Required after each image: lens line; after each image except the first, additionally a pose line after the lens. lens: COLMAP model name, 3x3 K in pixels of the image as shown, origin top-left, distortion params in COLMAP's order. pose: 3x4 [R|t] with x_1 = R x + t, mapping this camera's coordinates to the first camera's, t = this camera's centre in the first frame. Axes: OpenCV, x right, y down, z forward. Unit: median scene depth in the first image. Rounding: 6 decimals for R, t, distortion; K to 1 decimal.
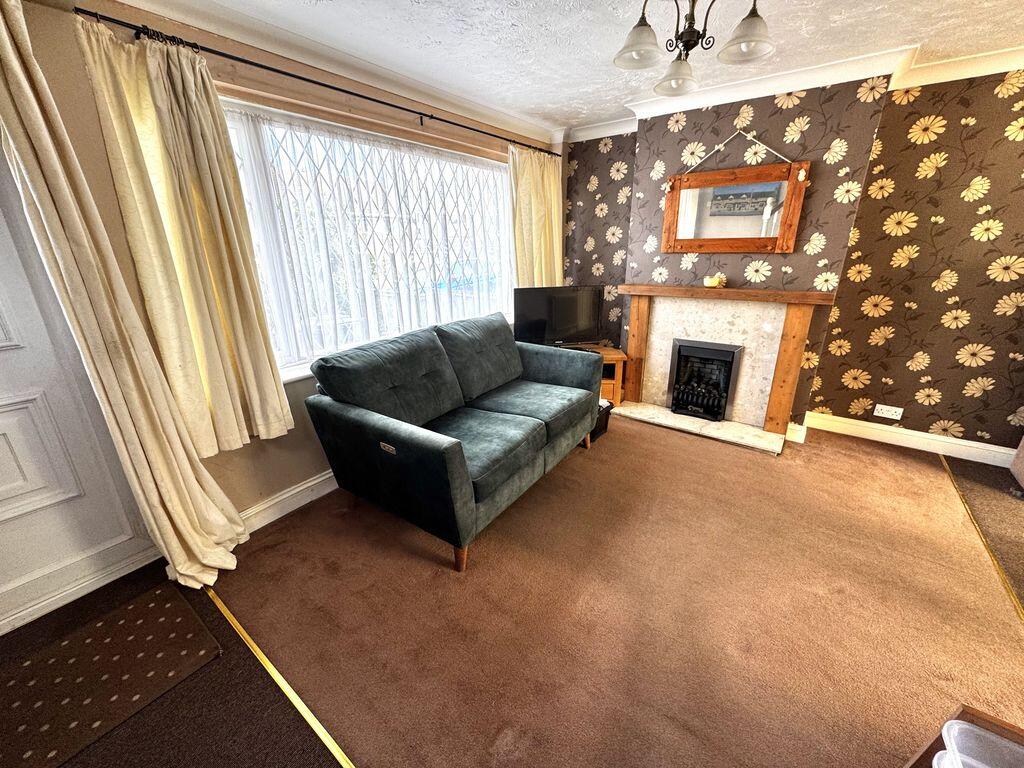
lens RADIAL K [[409.5, 0, 513.6], [0, 409.5, 383.4], [0, 0, 1]] dist [-0.001742, 0.000179]
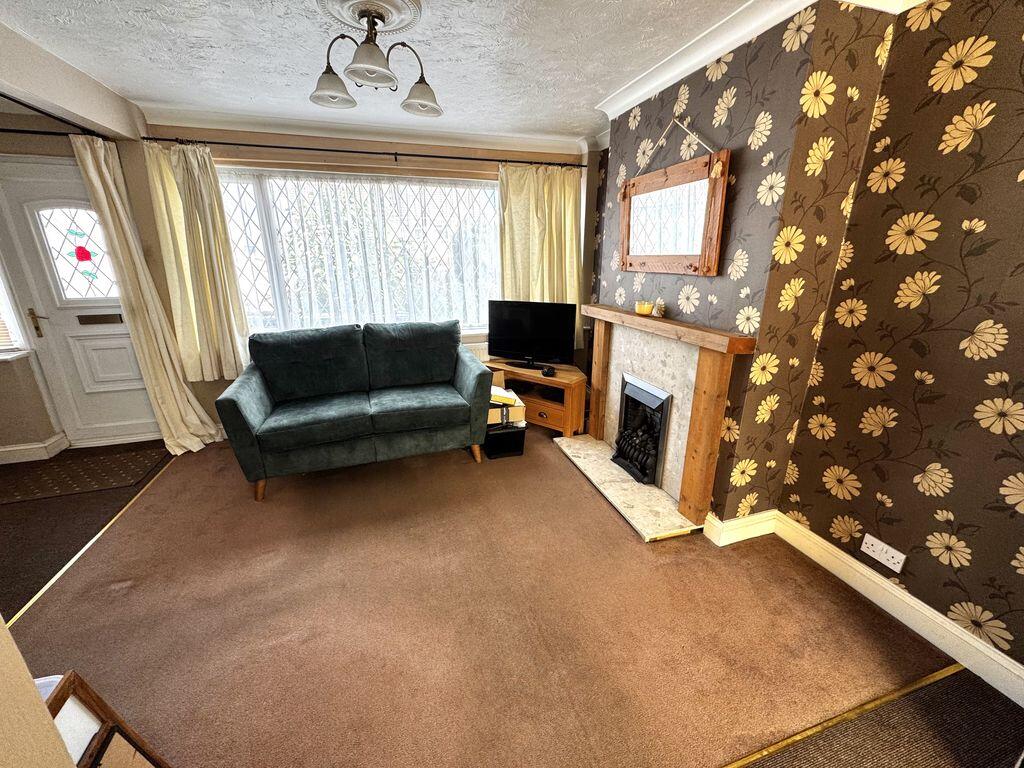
lens RADIAL K [[409.5, 0, 514.2], [0, 409.5, 383.4], [0, 0, 1]] dist [-0.001742, 0.000179]
pose [[0.808881, 0.185812, -0.557840, 0.816224], [-0.198287, 0.979380, 0.038704, -0.090448], [0.553529, 0.079306, 0.829046, 0.217288]]
